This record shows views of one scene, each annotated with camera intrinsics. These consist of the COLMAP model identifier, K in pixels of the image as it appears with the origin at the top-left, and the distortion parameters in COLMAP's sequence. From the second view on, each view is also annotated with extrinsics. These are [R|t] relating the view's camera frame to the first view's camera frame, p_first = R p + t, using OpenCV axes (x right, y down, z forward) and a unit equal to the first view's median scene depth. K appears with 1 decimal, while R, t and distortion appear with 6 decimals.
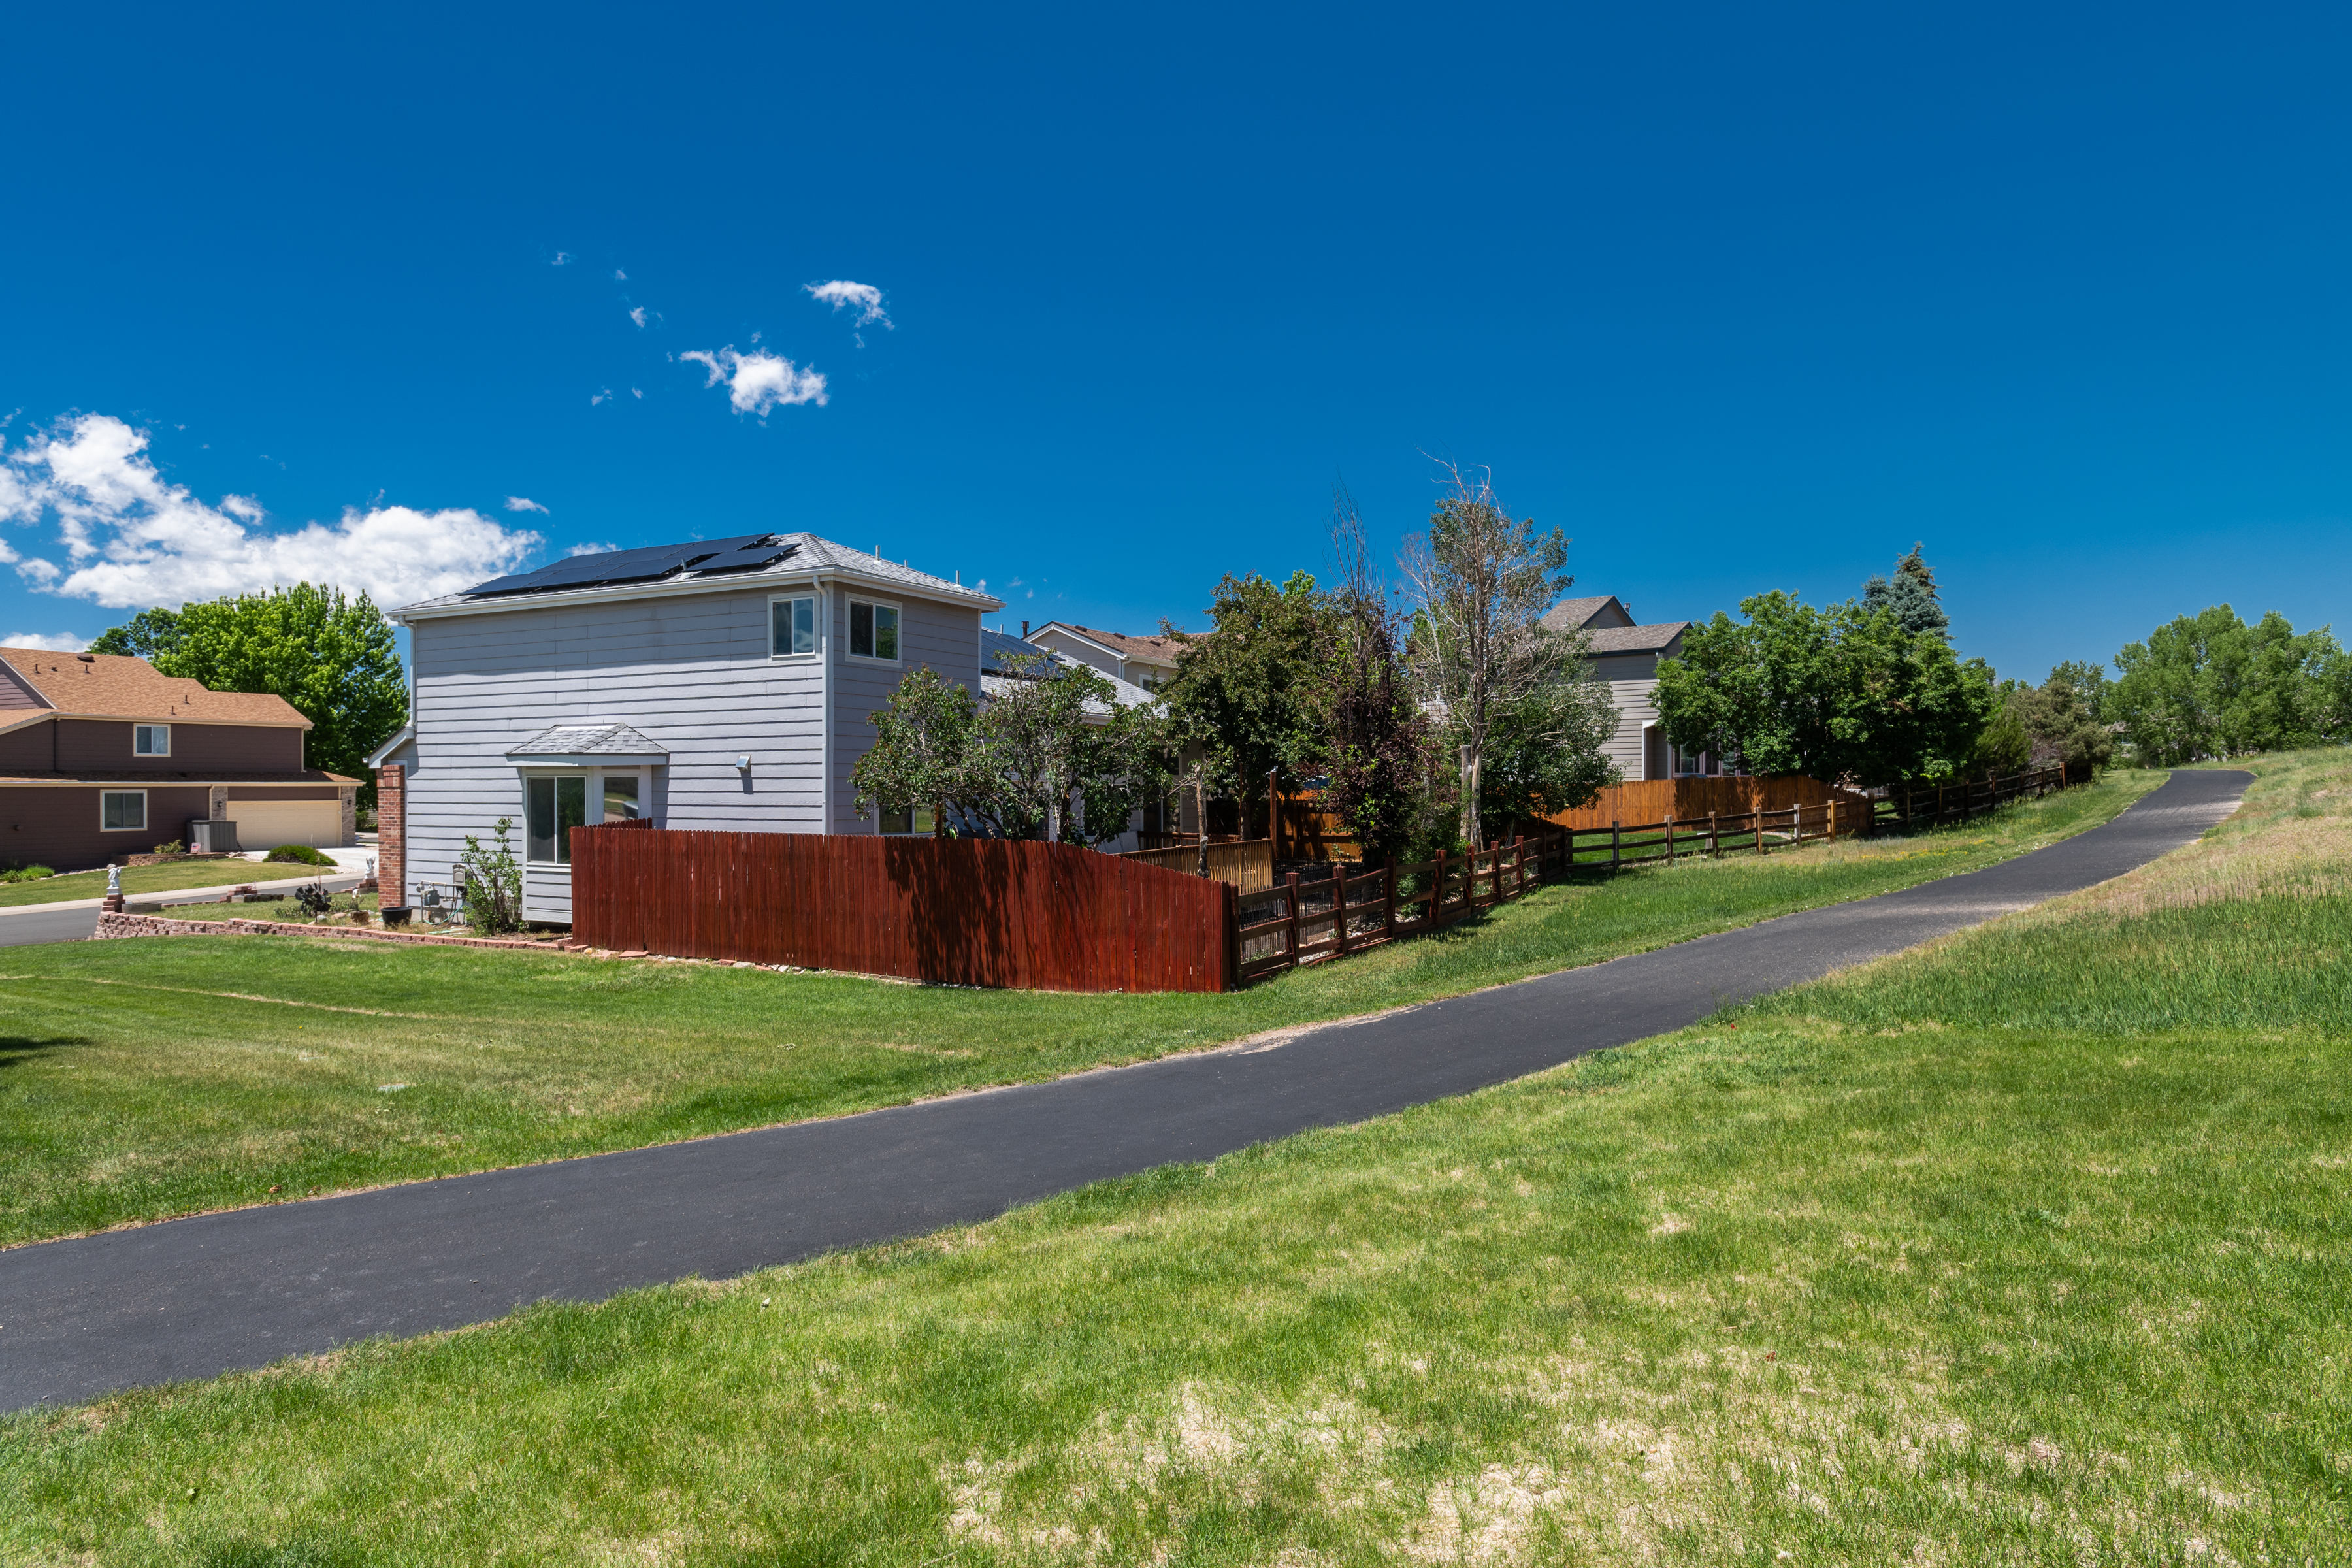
lens RADIAL K [[1323.0, 0, 1189.7], [0, 1323.0, 785.8], [0, 0, 1]] dist [0.001456, -0.000491]
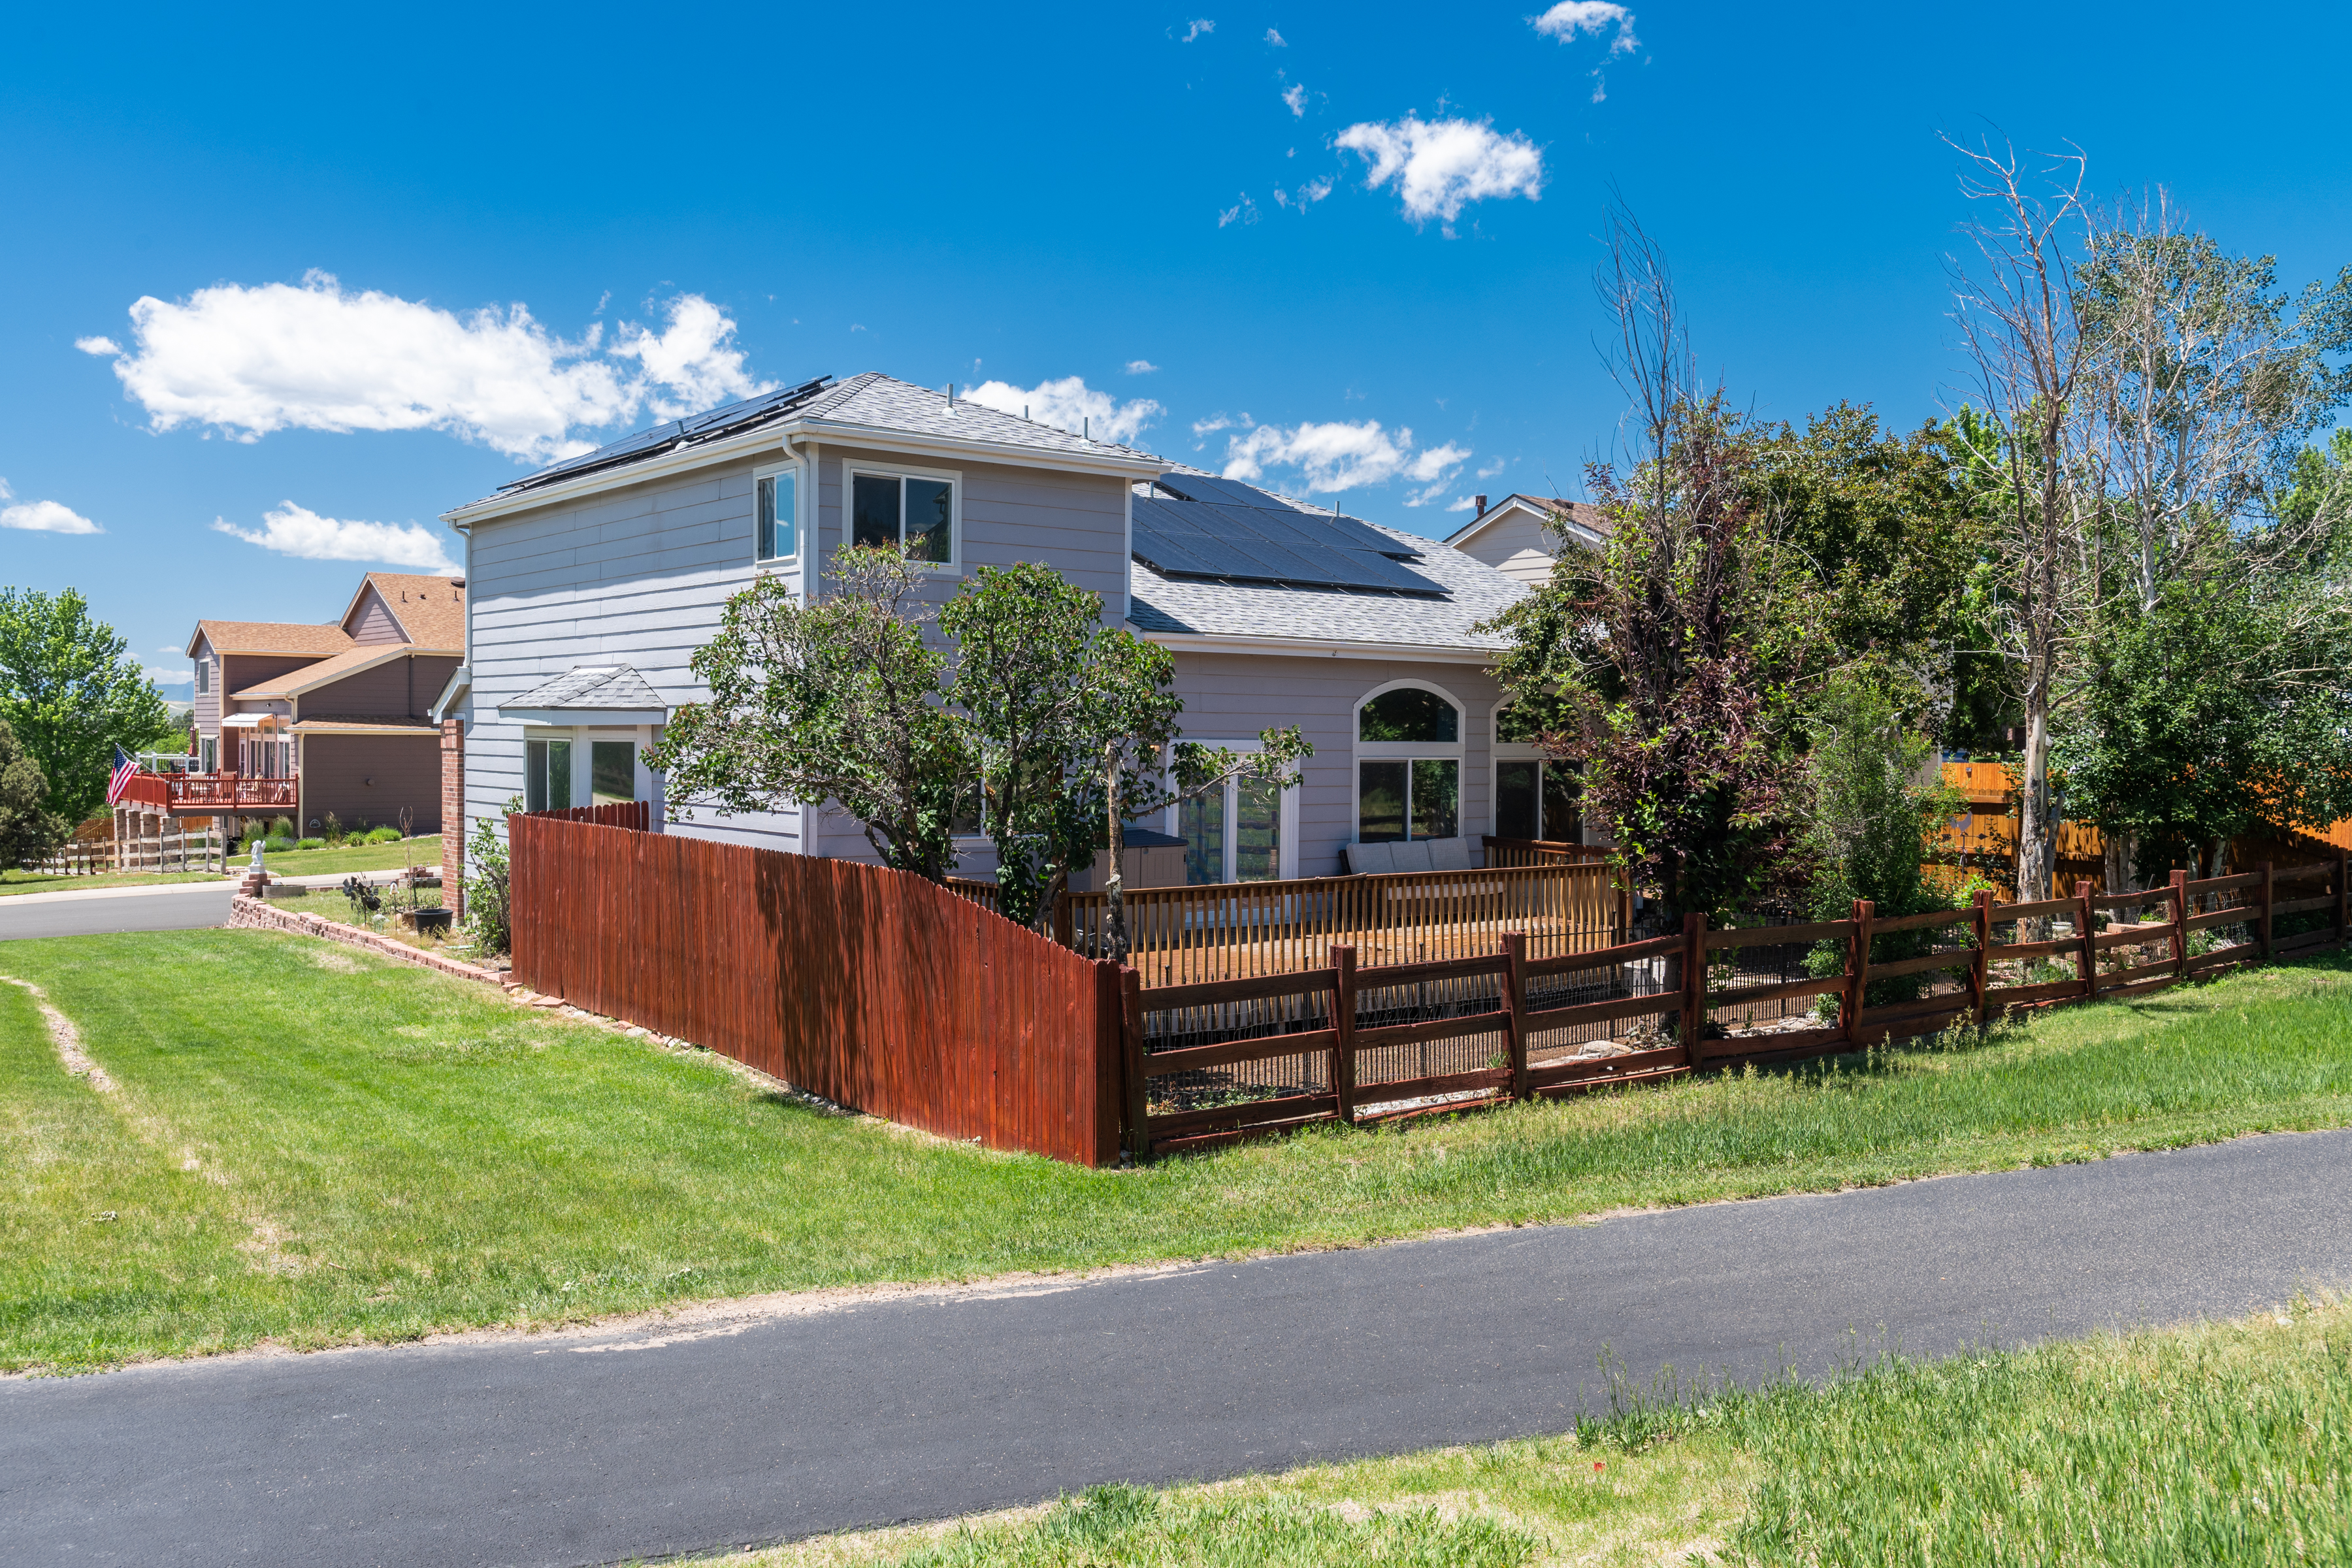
lens RADIAL K [[1884.0, 0, 1235.7], [0, 1884.0, 797.0], [0, 0, 1]] dist [0.028856, -0.000439]
pose [[0.911966, 0.023071, -0.409617, 0.273315], [-0.009120, 0.999311, 0.035981, -0.016365], [0.410165, -0.029077, 0.911548, 0.226539]]
